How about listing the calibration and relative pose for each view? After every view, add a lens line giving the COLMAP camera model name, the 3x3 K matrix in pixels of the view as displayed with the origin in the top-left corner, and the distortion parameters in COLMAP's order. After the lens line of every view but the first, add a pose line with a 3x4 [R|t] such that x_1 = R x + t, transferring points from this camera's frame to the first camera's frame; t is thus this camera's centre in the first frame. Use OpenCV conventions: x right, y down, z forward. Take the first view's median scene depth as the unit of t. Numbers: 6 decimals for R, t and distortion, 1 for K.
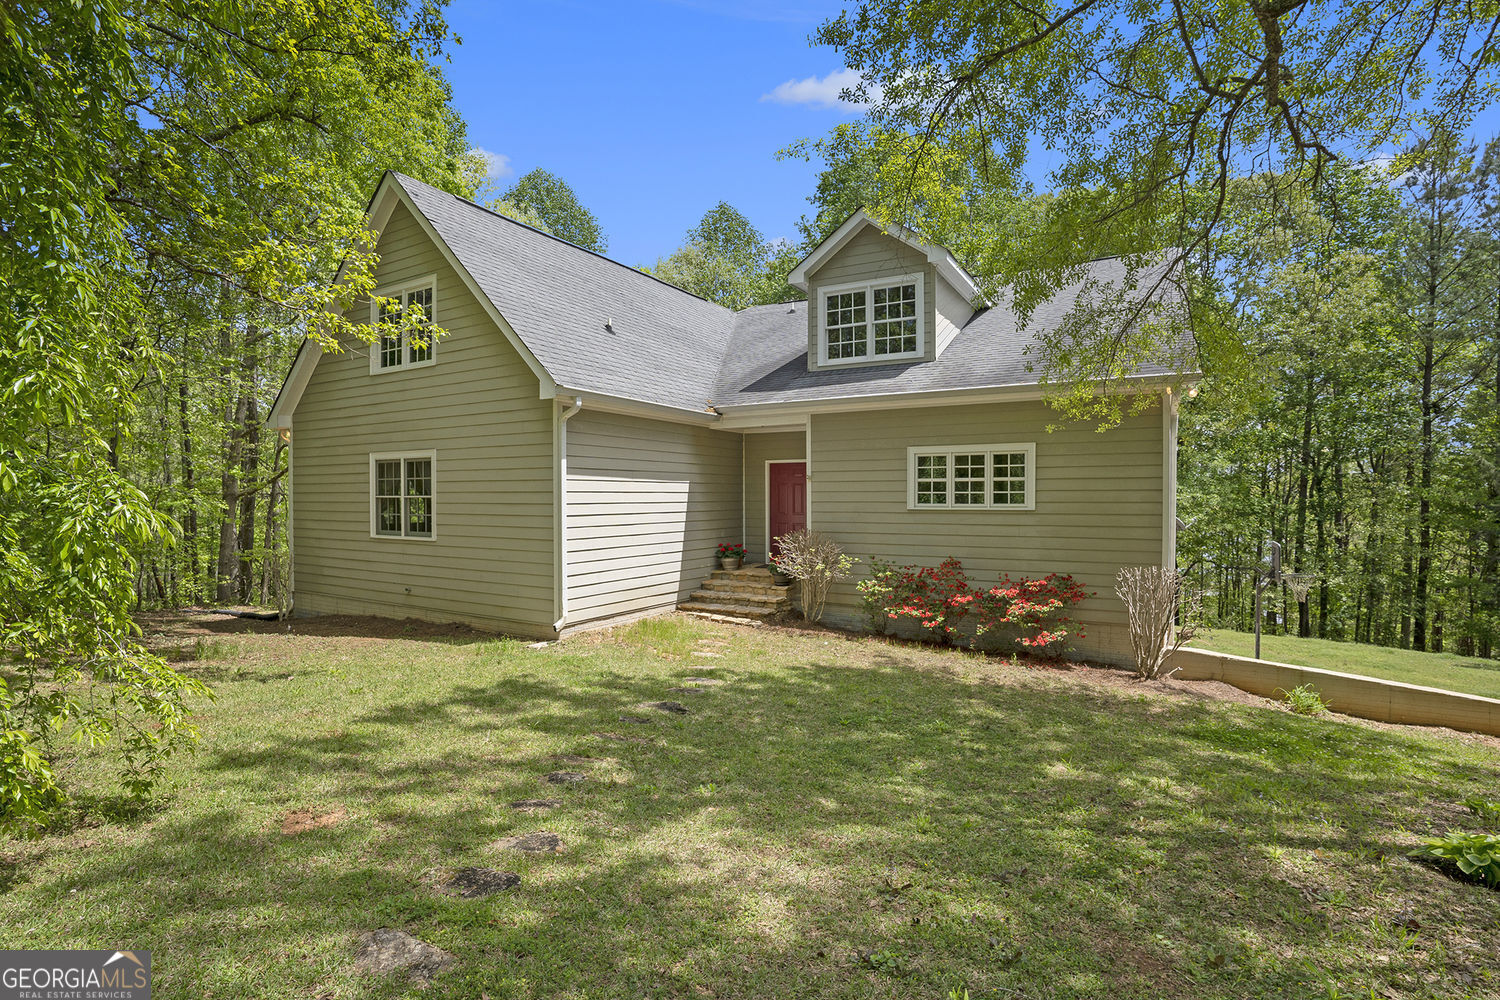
lens RADIAL K [[730.0, 0, 752.8], [0, 730.0, 499.2], [0, 0, 1]] dist [-0.030201, 0.008346]
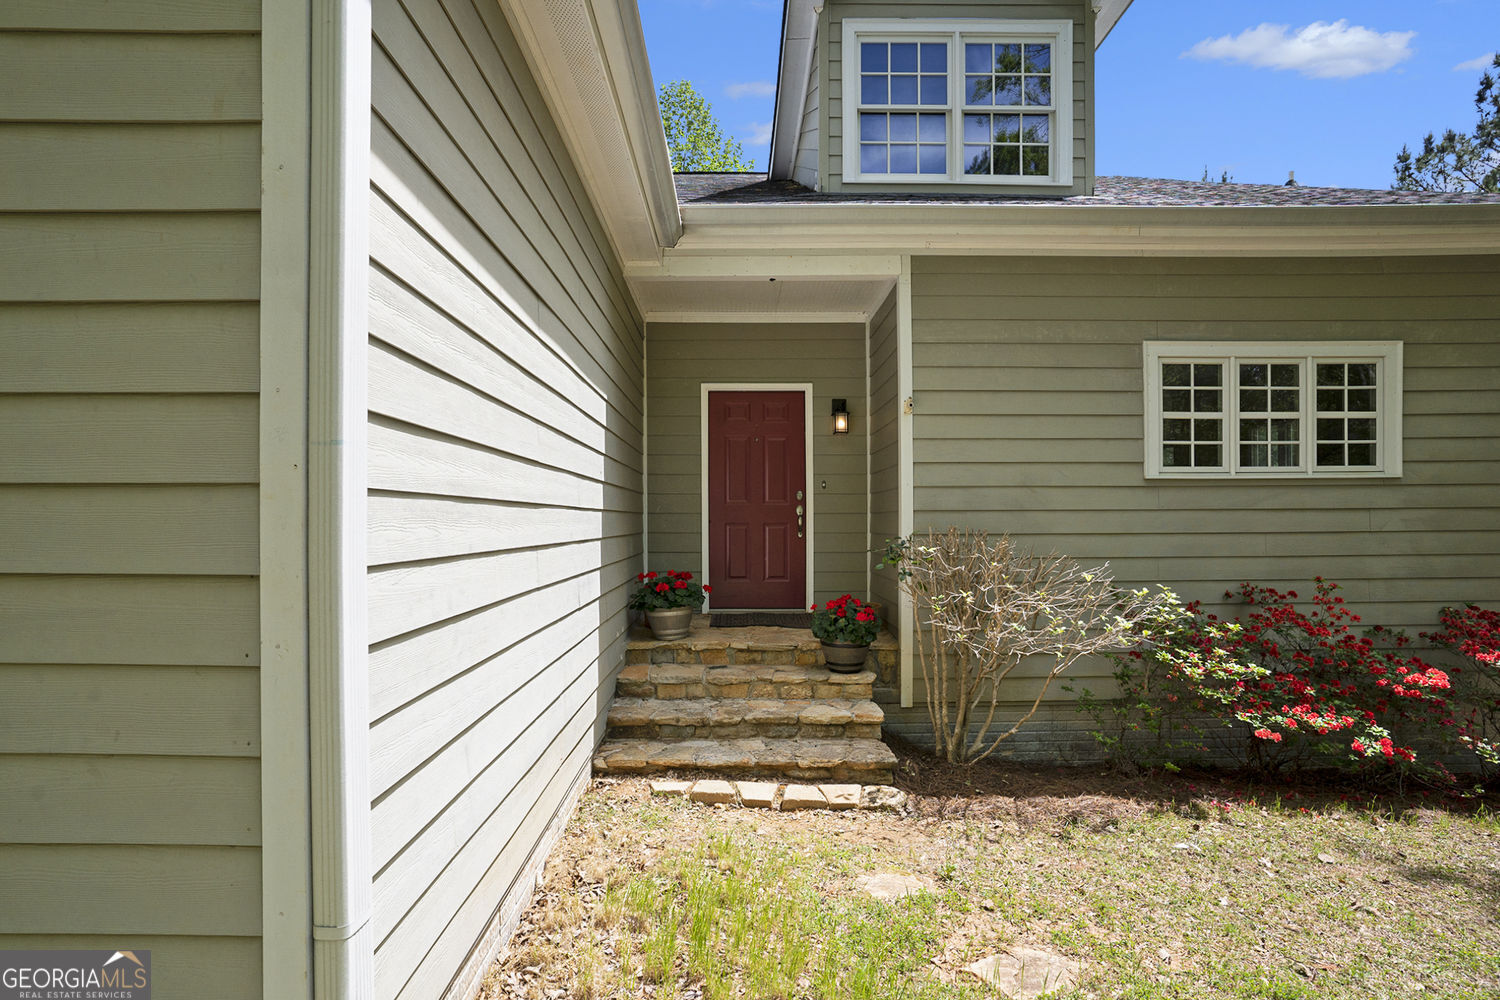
lens RADIAL K [[730.0, 0, 739.7], [0, 730.0, 507.4], [0, 0, 1]] dist [-0.030201, 0.008346]
pose [[0.867576, 0.004208, 0.497287, -0.233213], [0.006569, 0.999780, -0.019921, 0.039779], [-0.497261, 0.020549, 0.867357, 0.749211]]
